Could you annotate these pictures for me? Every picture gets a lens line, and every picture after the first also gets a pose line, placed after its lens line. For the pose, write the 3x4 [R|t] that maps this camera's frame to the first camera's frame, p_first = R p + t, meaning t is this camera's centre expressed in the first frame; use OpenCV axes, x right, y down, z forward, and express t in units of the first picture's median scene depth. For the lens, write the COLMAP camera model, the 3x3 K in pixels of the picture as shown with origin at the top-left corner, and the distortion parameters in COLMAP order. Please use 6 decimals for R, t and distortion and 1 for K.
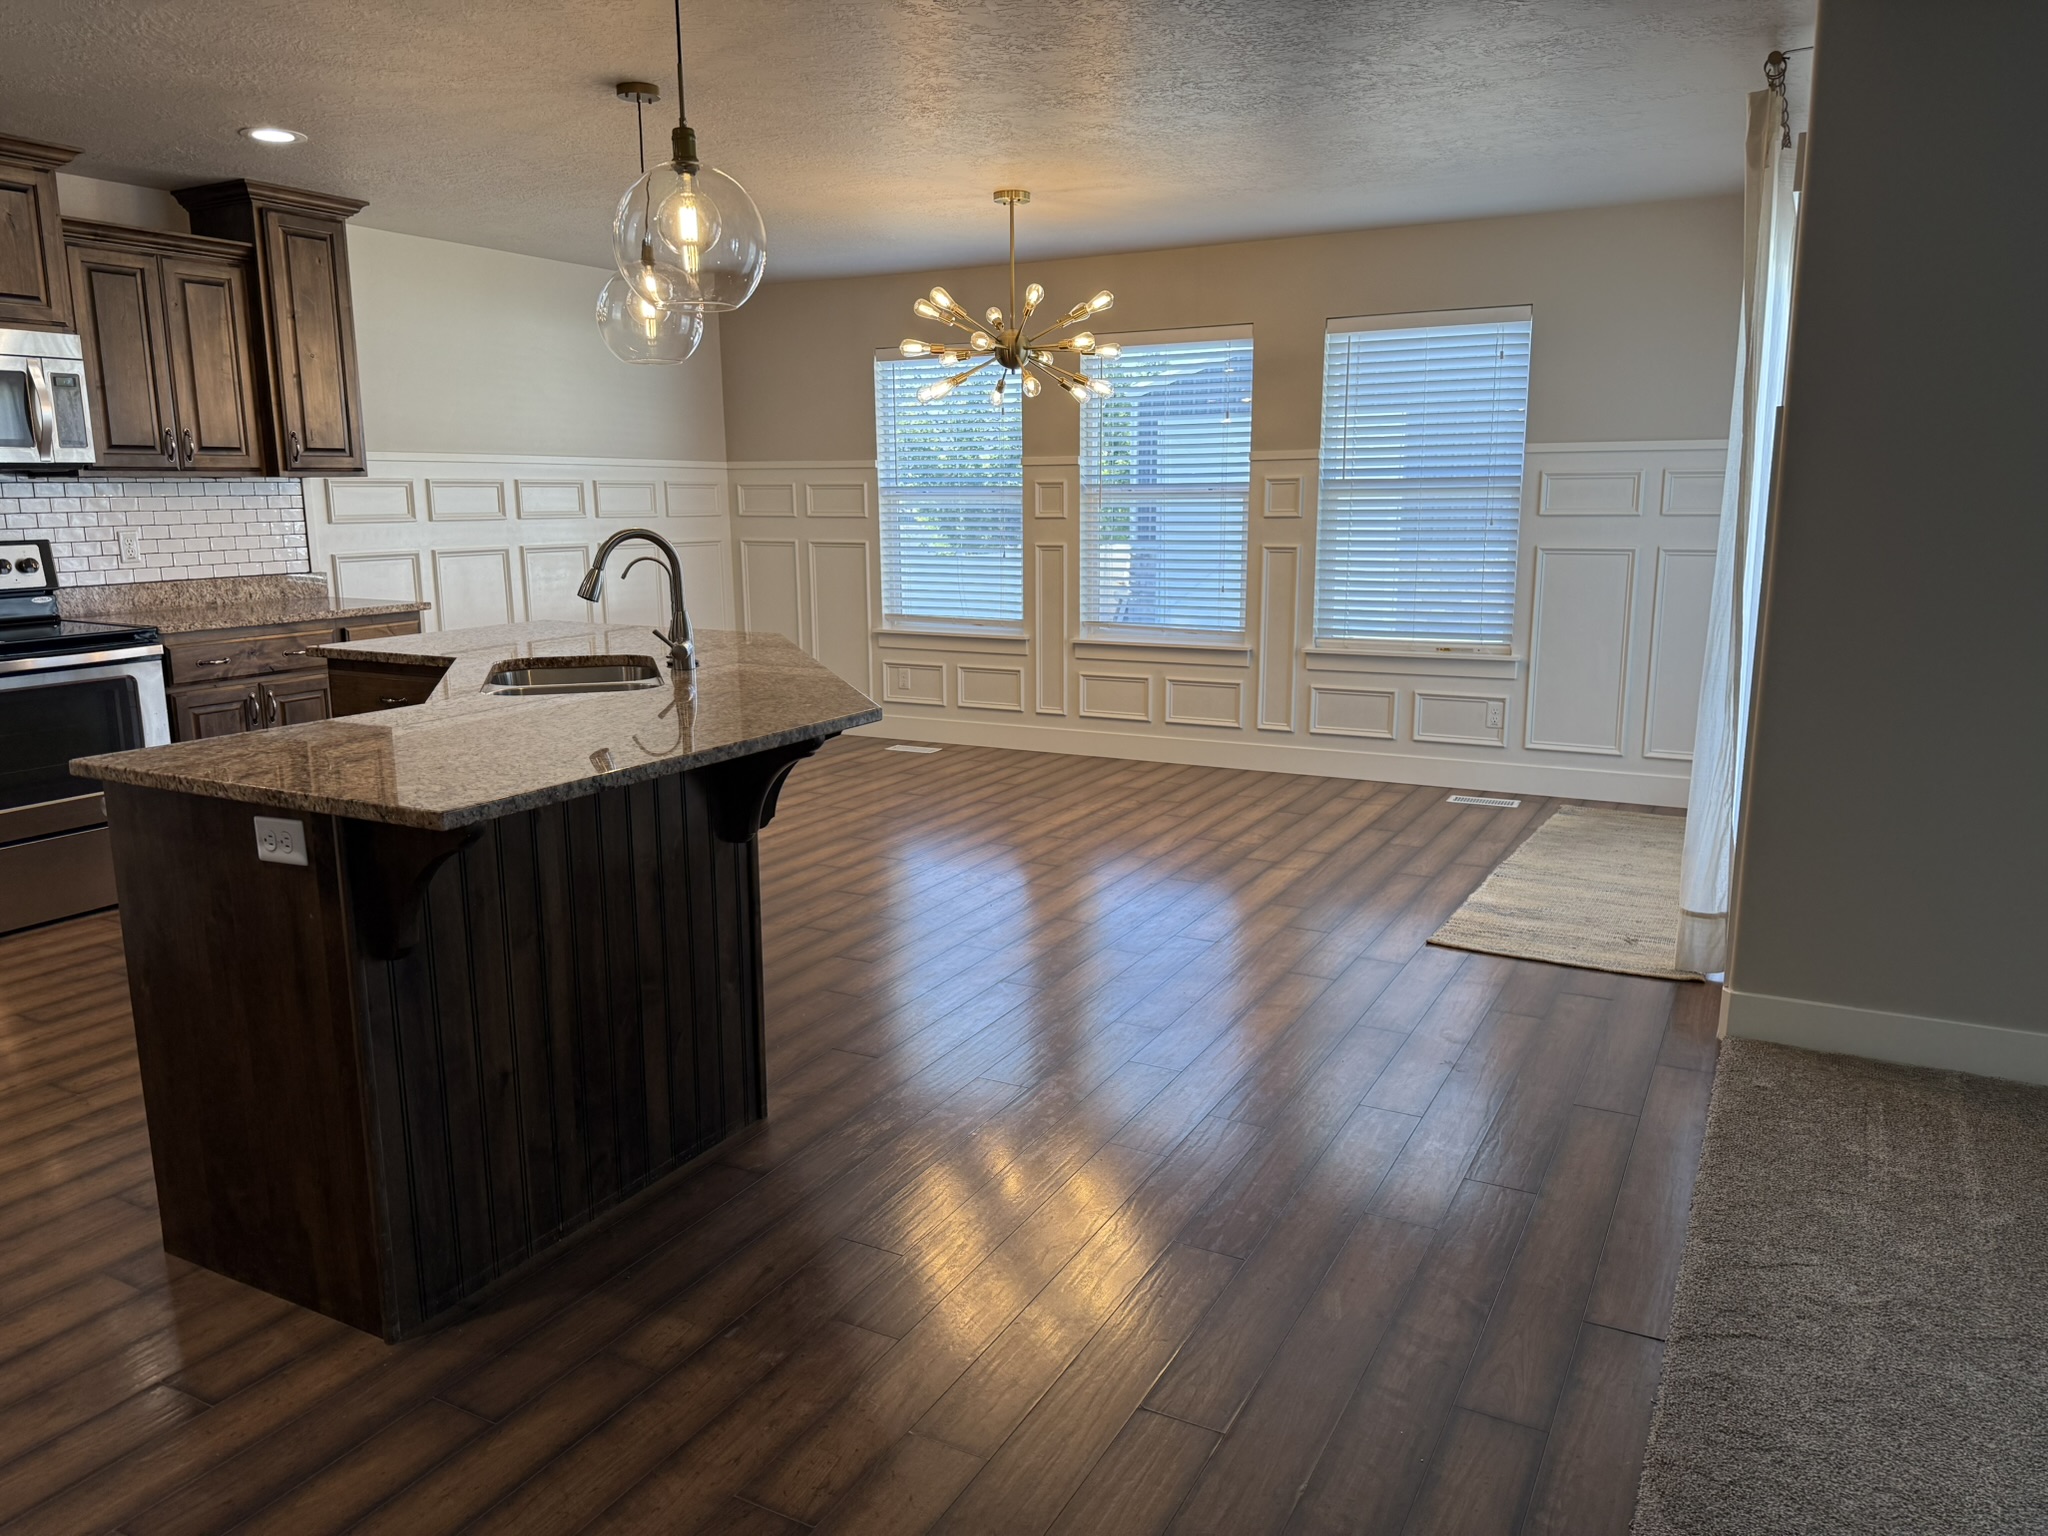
lens RADIAL K [[1446.1, 0, 1019.3], [0, 1446.1, 754.5], [0, 0, 1]] dist [0.045417, -0.003848]
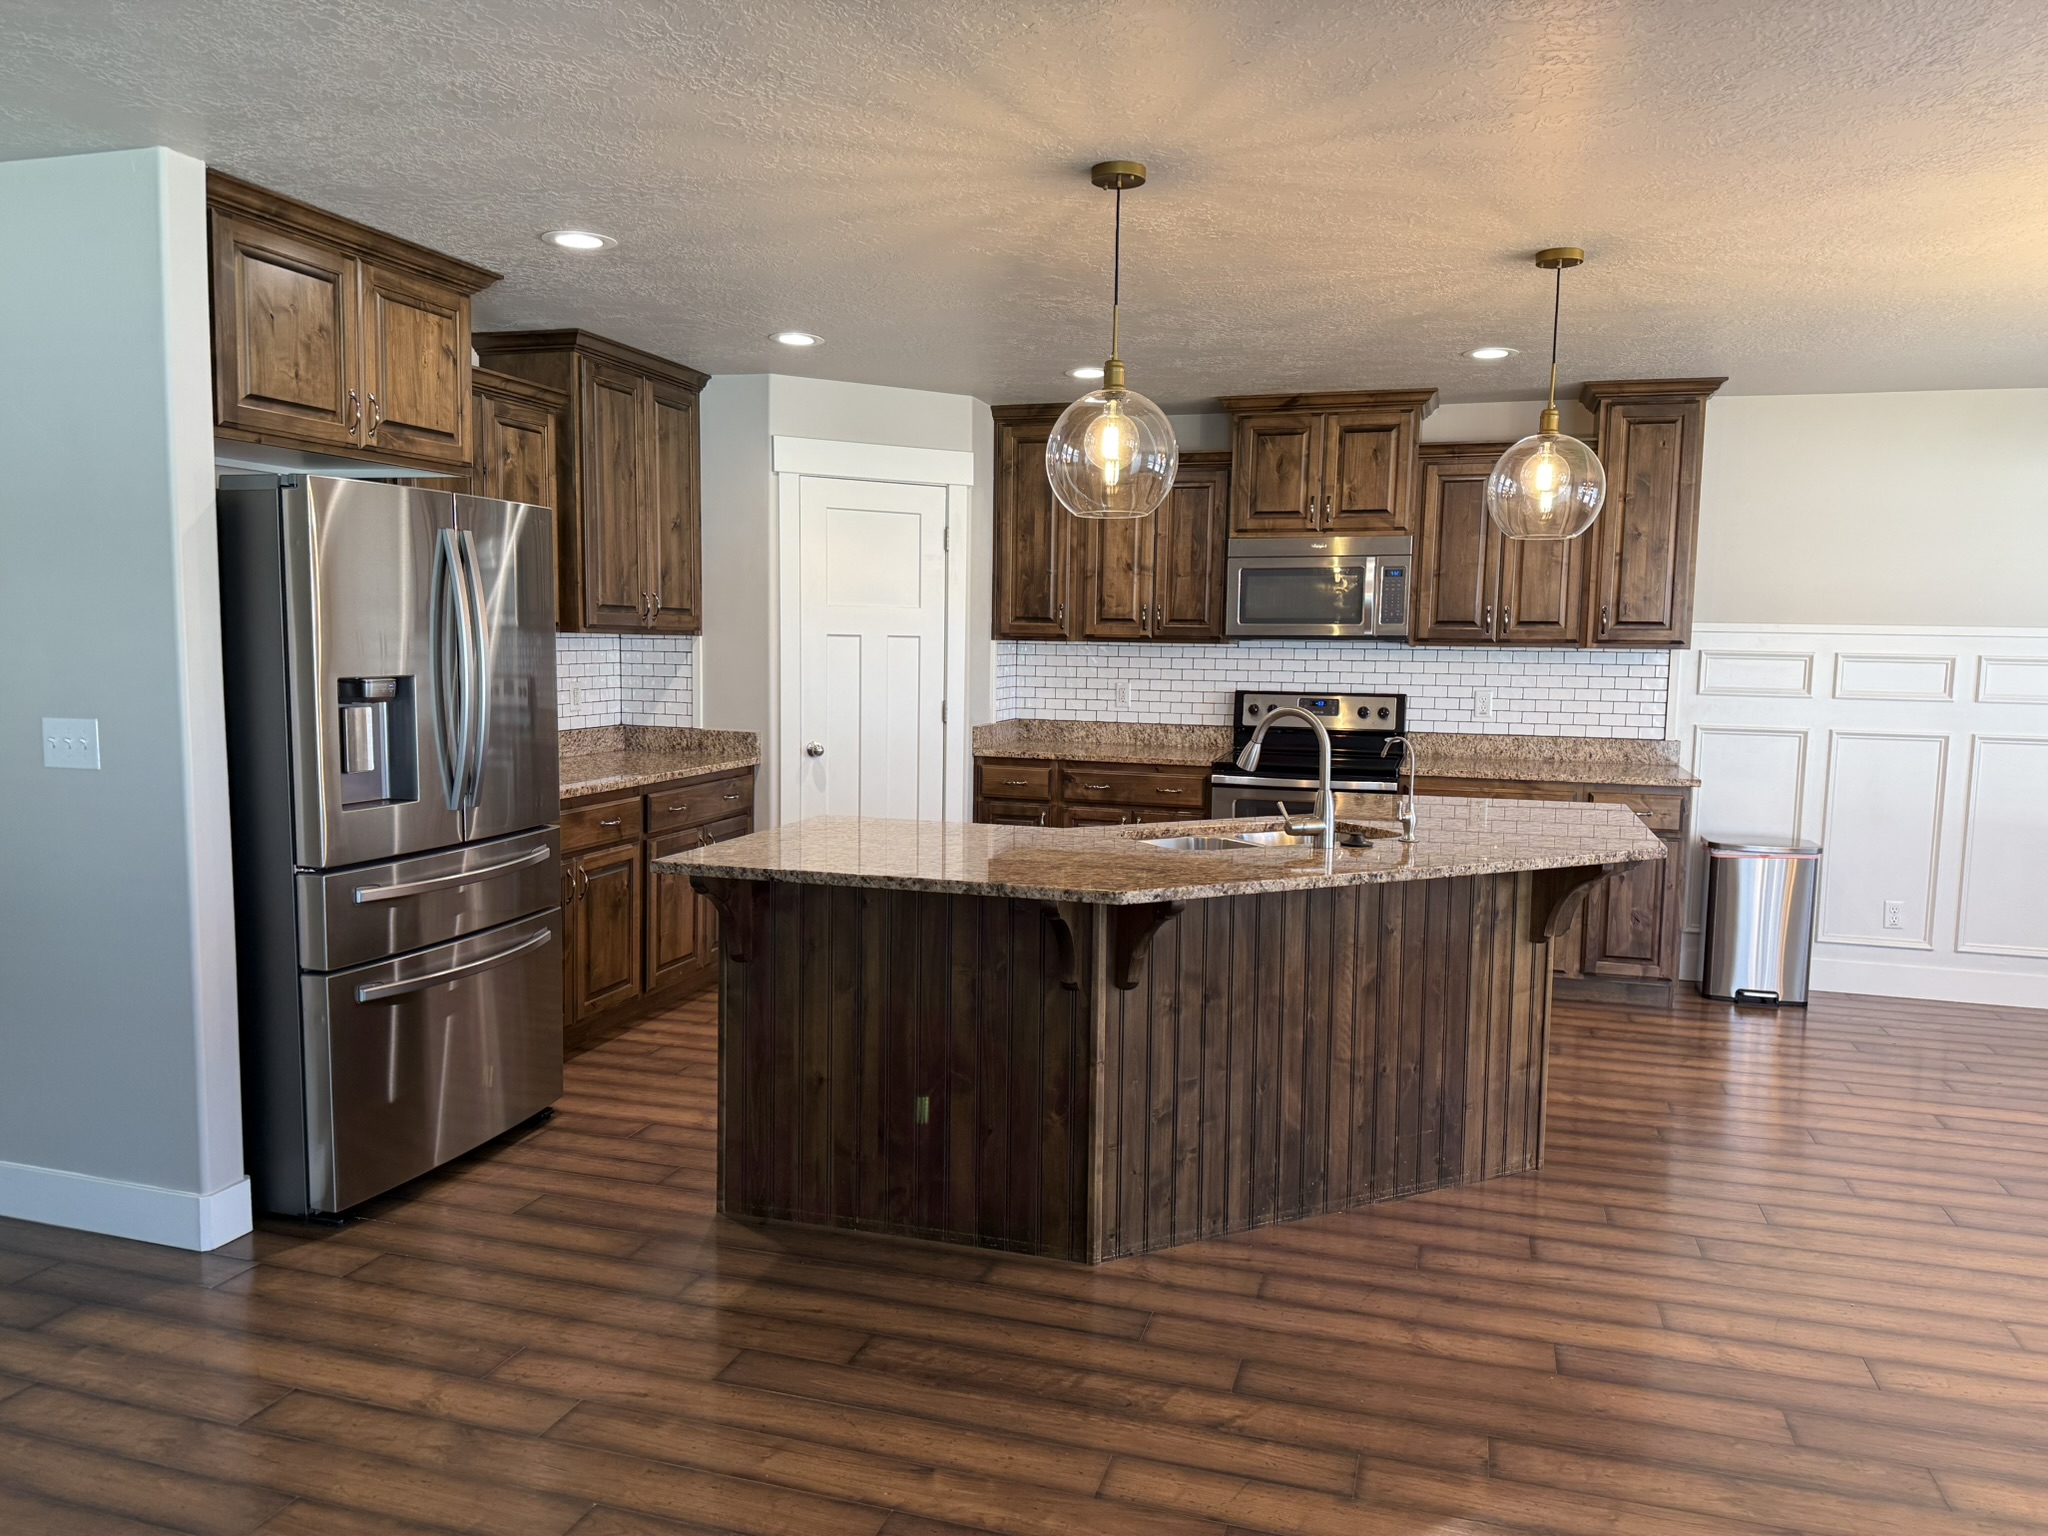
lens RADIAL K [[1446.1, 0, 1021.6], [0, 1446.1, 775.4], [0, 0, 1]] dist [0.045417, -0.003848]
pose [[0.194909, 0.111143, -0.974504, 0.477104], [-0.199077, 0.977361, 0.071652, -0.095277], [0.960406, 0.180035, 0.212623, 0.404367]]
